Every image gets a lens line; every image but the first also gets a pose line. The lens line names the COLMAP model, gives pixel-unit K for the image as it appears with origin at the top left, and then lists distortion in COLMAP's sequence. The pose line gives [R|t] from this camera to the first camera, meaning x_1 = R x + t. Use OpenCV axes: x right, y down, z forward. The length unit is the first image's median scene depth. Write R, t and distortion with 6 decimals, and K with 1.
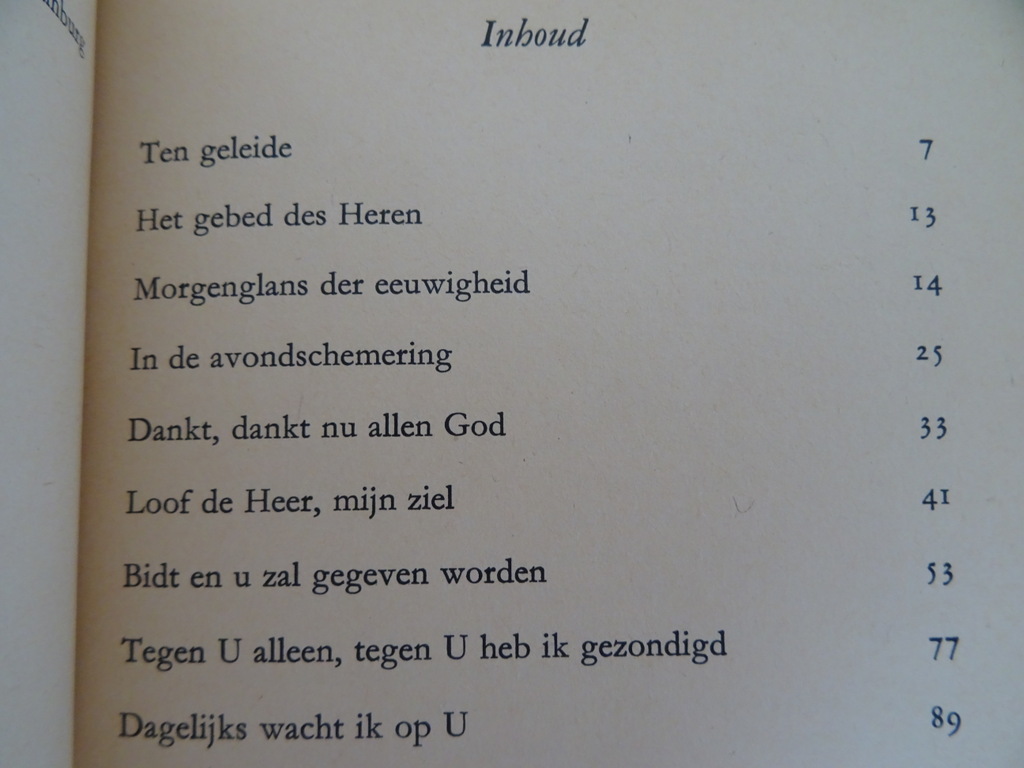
lens RADIAL K [[731.0, 0, 530.6], [0, 731.0, 334.2], [0, 0, 1]] dist [0.060729, -0.037530]
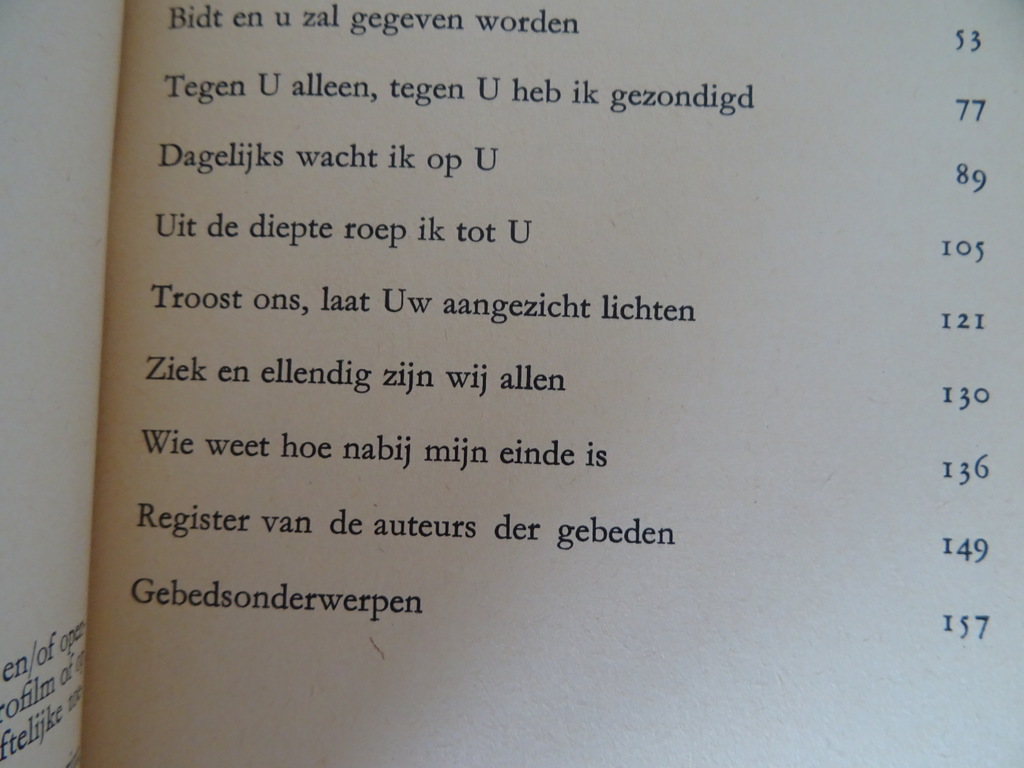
lens RADIAL K [[731.0, 0, 517.8], [0, 731.0, 389.5], [0, 0, 1]] dist [0.060729, -0.037530]
pose [[0.999291, 0.033708, -0.016778, -0.029137], [-0.034503, 0.998173, -0.049597, 0.884791], [0.015075, 0.050141, 0.998628, 0.000567]]
